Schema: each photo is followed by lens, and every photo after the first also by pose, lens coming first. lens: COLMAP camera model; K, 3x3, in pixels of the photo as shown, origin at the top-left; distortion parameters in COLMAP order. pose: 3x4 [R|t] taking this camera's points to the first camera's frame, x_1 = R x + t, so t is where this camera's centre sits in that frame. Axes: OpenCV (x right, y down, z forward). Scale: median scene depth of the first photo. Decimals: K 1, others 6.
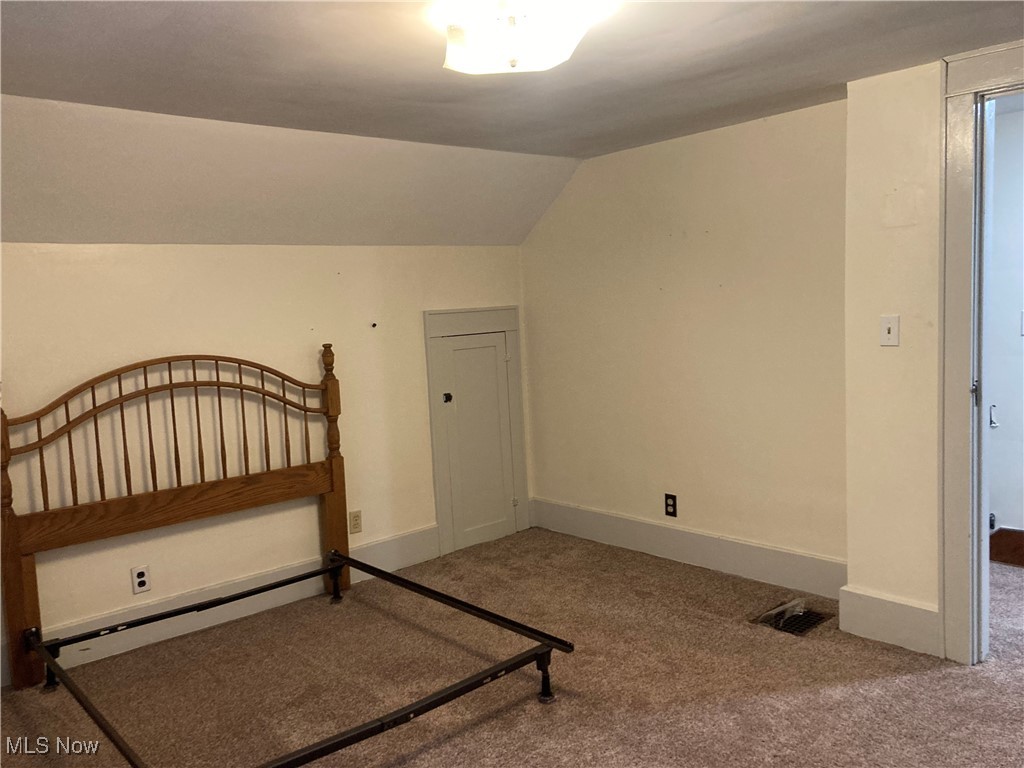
lens RADIAL K [[843.6, 0, 516.8], [0, 843.6, 383.6], [0, 0, 1]] dist [0.012820, 0.002603]
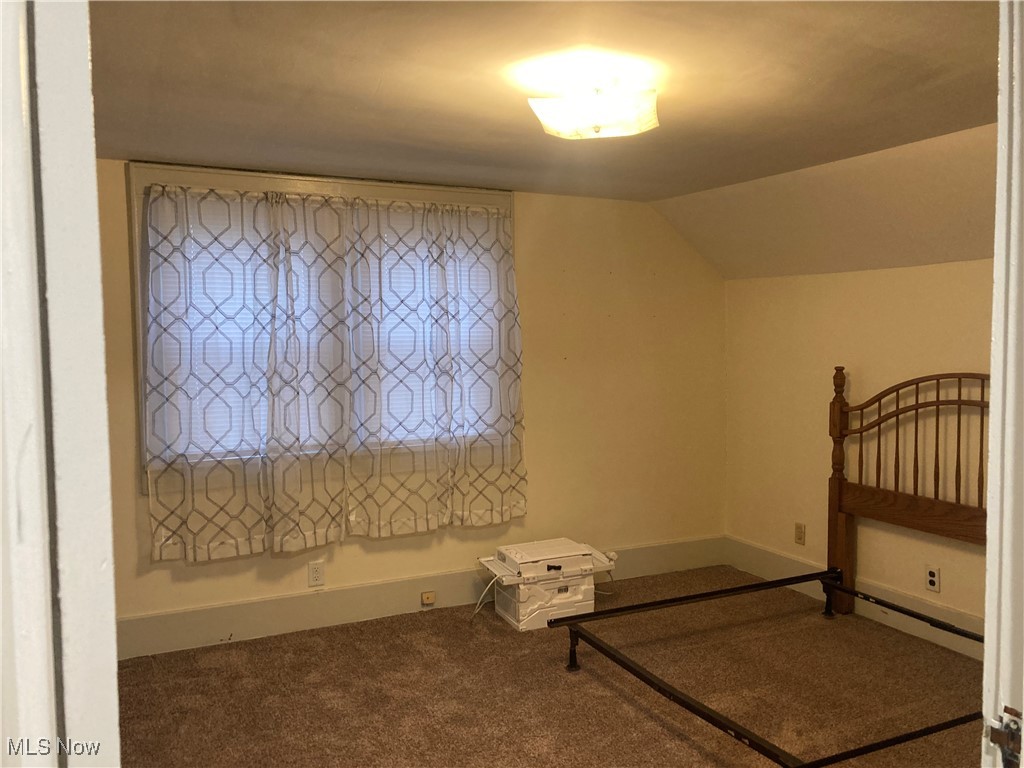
lens RADIAL K [[843.6, 0, 516.9], [0, 843.6, 381.1], [0, 0, 1]] dist [0.012820, 0.002603]
pose [[-0.279343, 0.097809, -0.955197, 0.706173], [-0.083914, 0.988505, 0.125760, -0.105490], [0.956518, 0.115284, -0.267925, 0.774792]]
